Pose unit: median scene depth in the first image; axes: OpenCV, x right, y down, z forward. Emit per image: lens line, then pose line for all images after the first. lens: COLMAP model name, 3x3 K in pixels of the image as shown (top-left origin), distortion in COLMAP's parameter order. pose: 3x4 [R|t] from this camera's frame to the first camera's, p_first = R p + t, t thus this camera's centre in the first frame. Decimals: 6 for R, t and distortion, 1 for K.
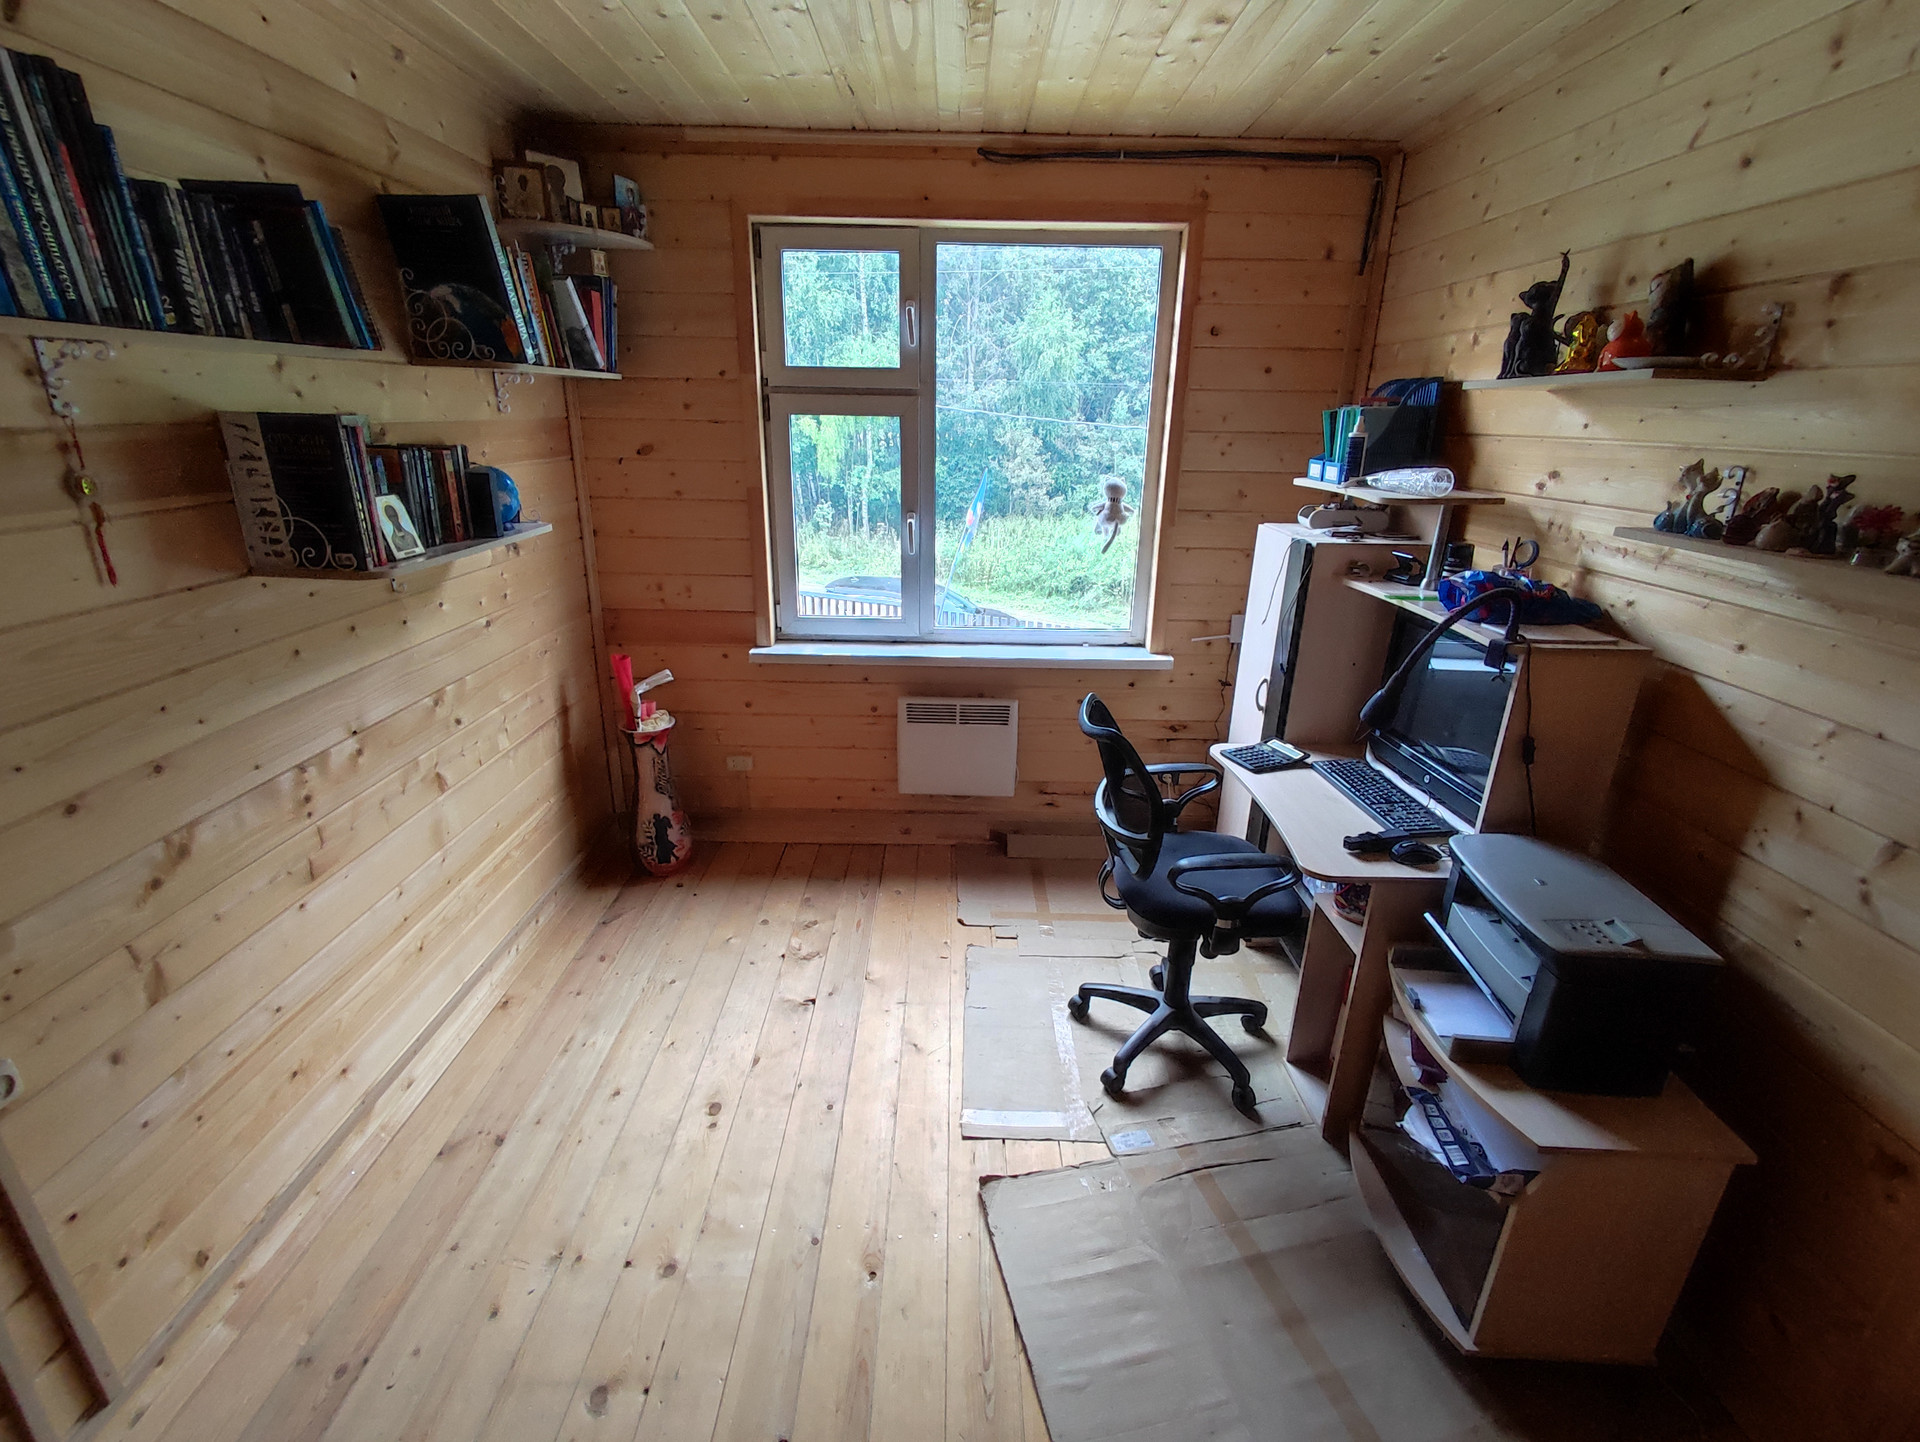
lens RADIAL K [[863.0, 0, 960.0], [0, 863.0, 721.0], [0, 0, 1]] dist [0.001857, 0.000250]
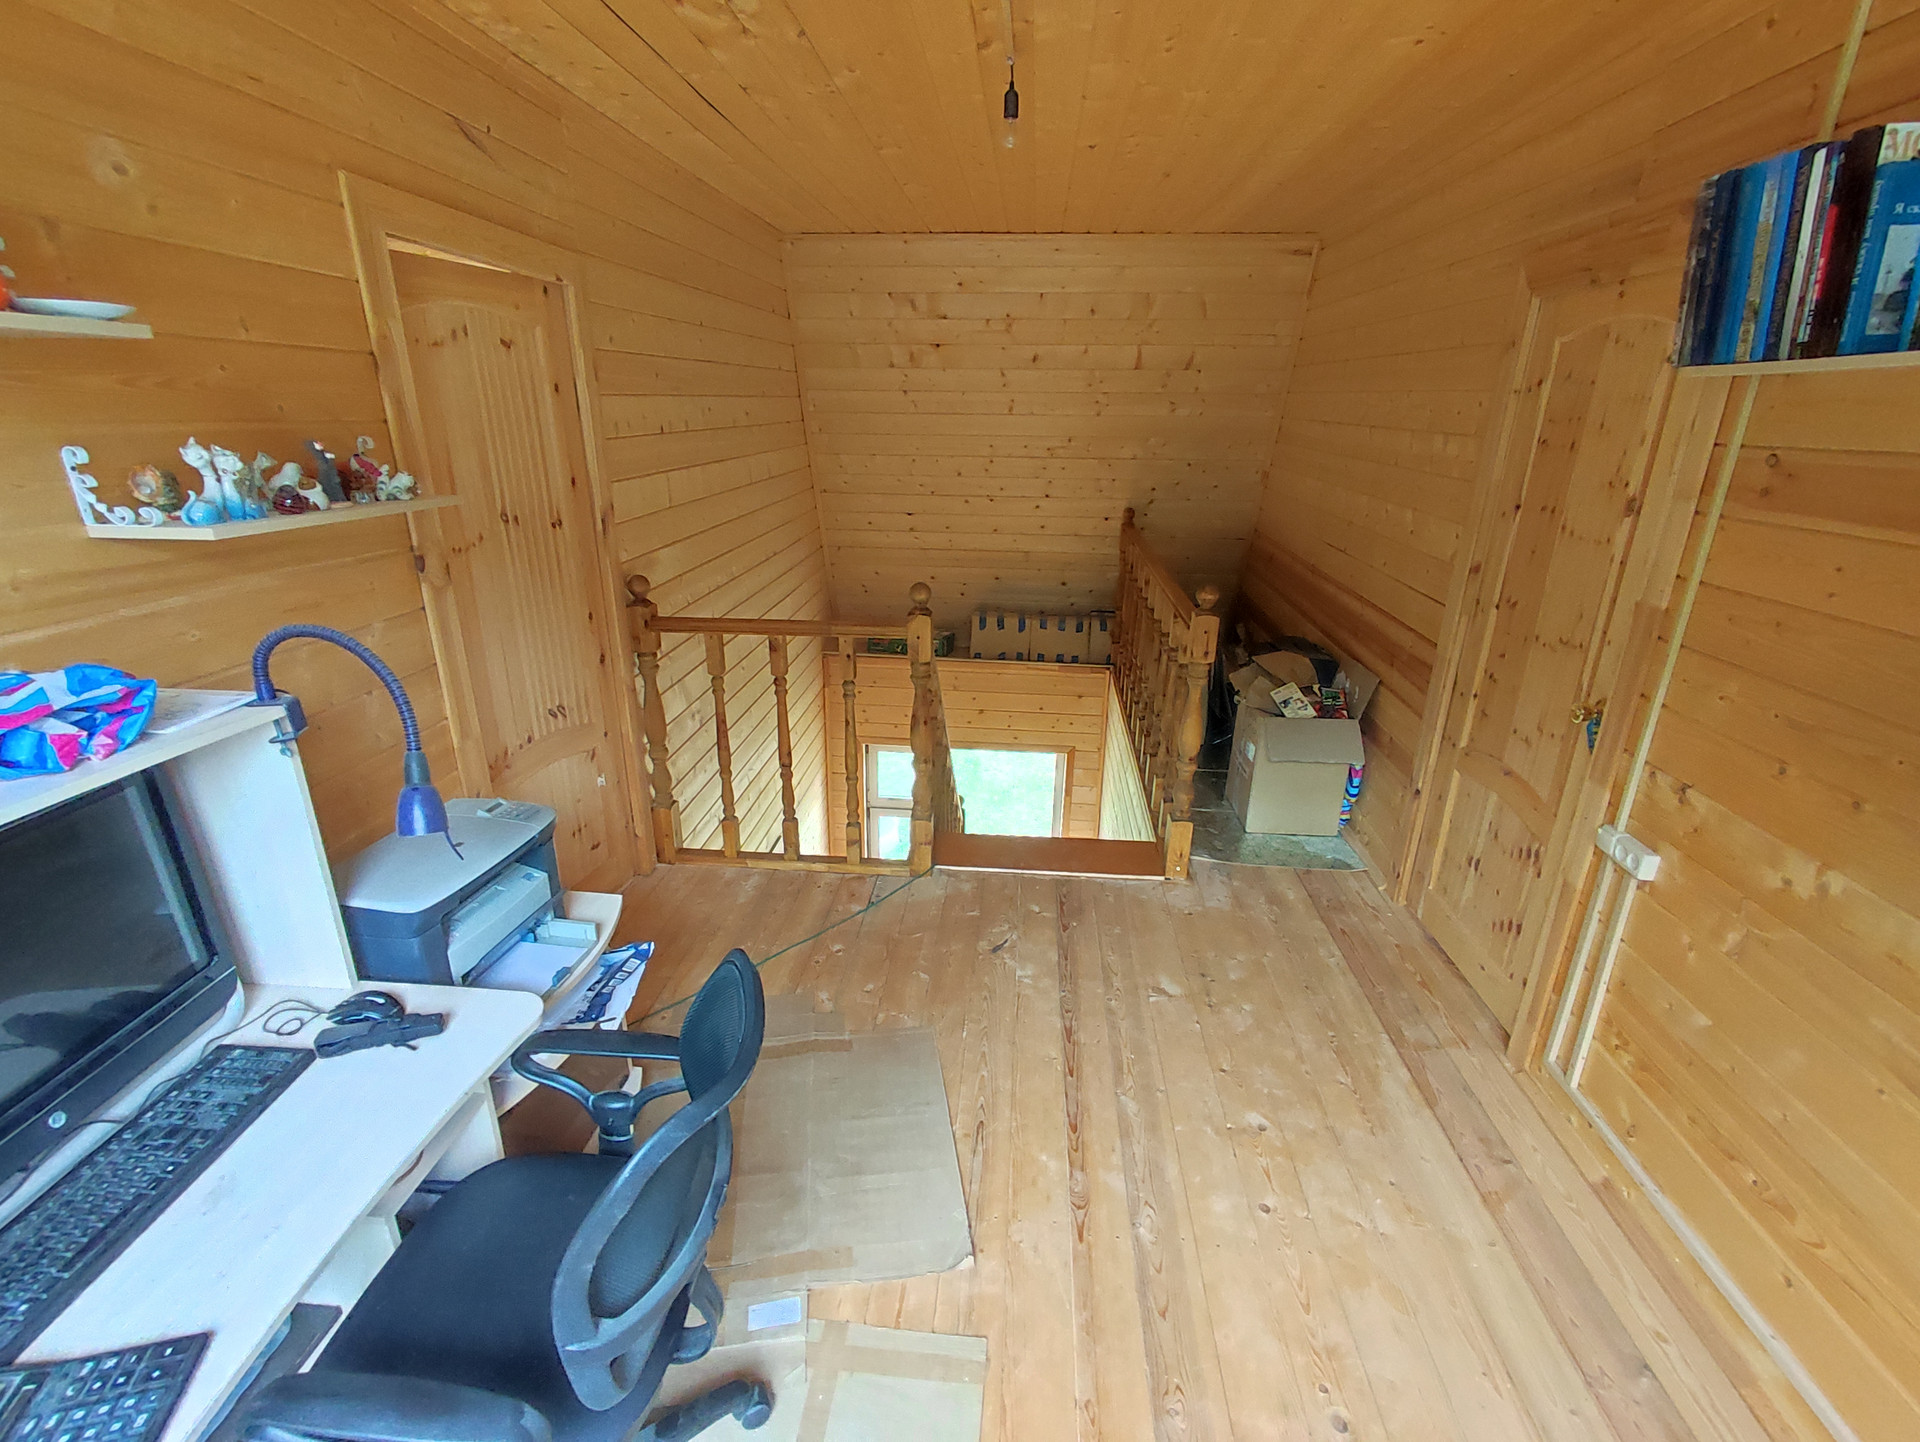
lens RADIAL K [[863.0, 0, 960.0], [0, 863.0, 721.0], [0, 0, 1]] dist [0.001857, 0.000250]
pose [[-0.996329, -0.057952, 0.063007, 0.013133], [-0.003776, 0.765047, 0.643963, -0.488330], [-0.085522, 0.641362, -0.762457, 1.349933]]
